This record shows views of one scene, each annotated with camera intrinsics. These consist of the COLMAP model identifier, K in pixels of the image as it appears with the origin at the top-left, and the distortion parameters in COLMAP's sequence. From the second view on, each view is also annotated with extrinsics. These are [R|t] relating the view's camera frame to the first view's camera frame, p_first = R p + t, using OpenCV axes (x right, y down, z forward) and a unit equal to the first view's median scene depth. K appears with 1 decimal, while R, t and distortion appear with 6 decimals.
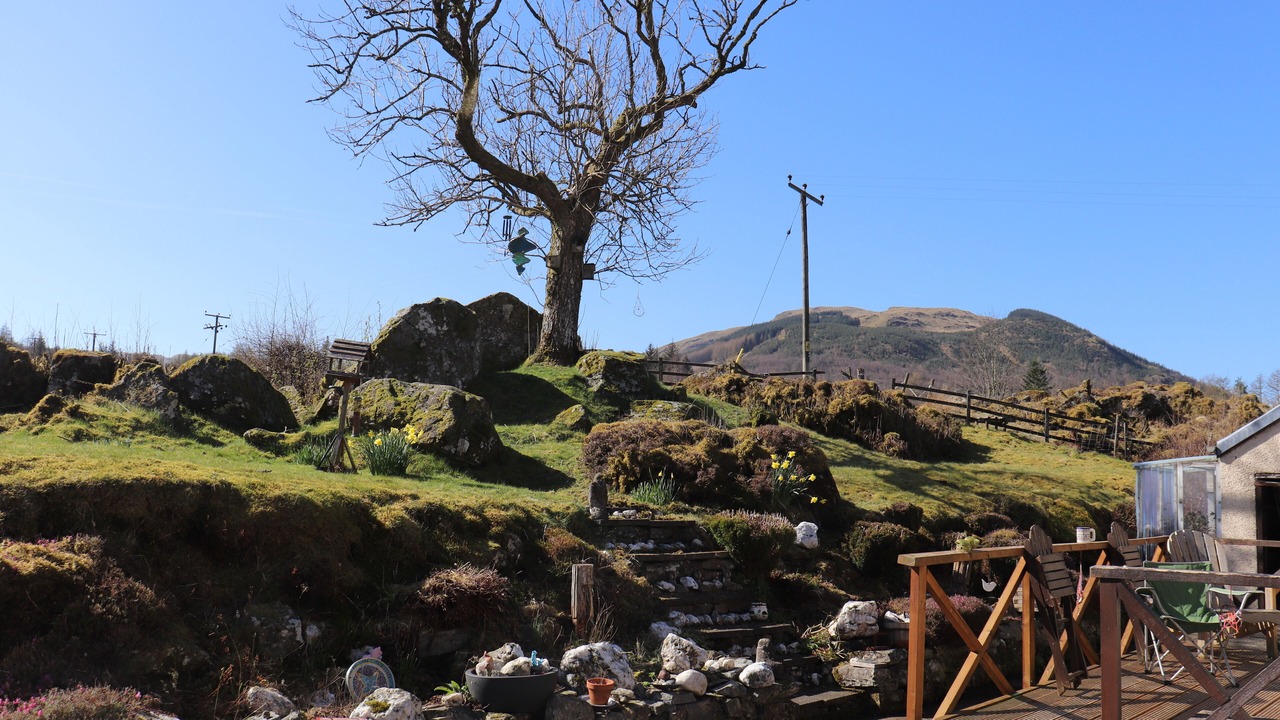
lens RADIAL K [[2286.4, 0, 639.8], [0, 2286.4, 360.8], [0, 0, 1]] dist [-0.253017, 0.000000]
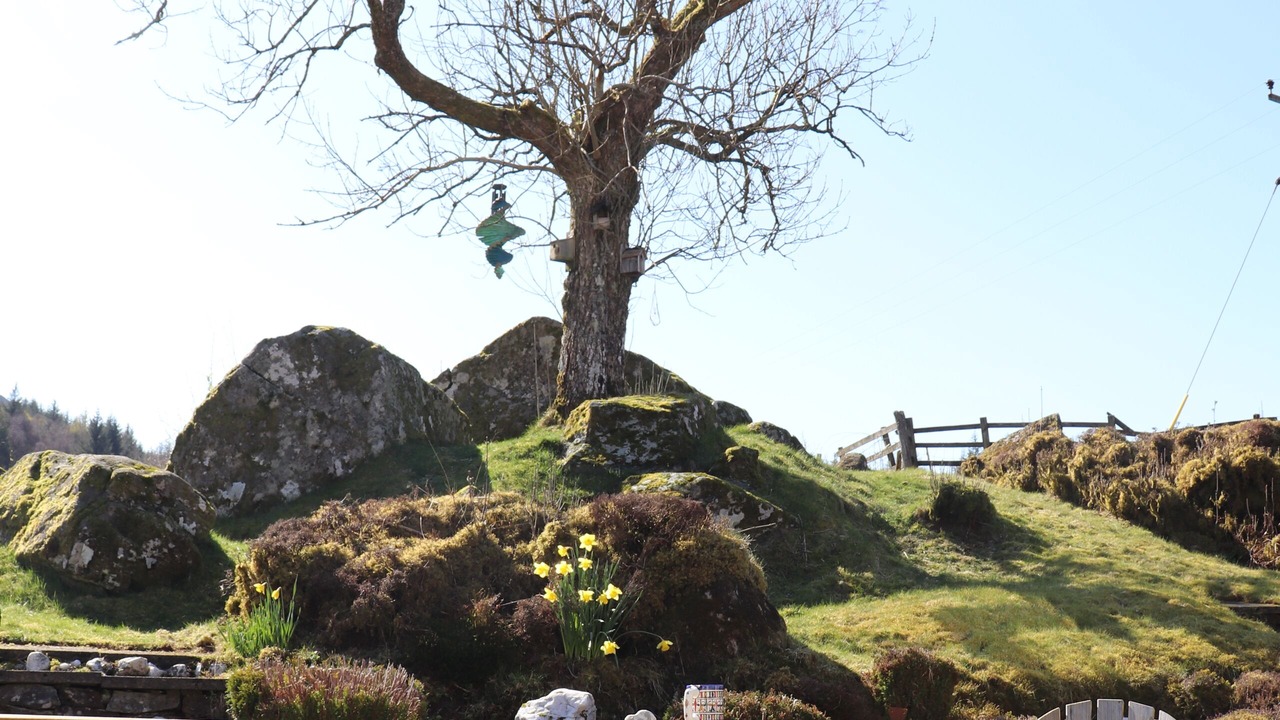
lens RADIAL K [[2286.4, 0, 640.4], [0, 2286.4, 356.2], [0, 0, 1]] dist [-0.253017, 0.000000]
pose [[0.762217, -0.109805, -0.637941, 0.355593], [0.041314, 0.991751, -0.121342, 0.056017], [0.646002, 0.066133, 0.760466, 0.599430]]
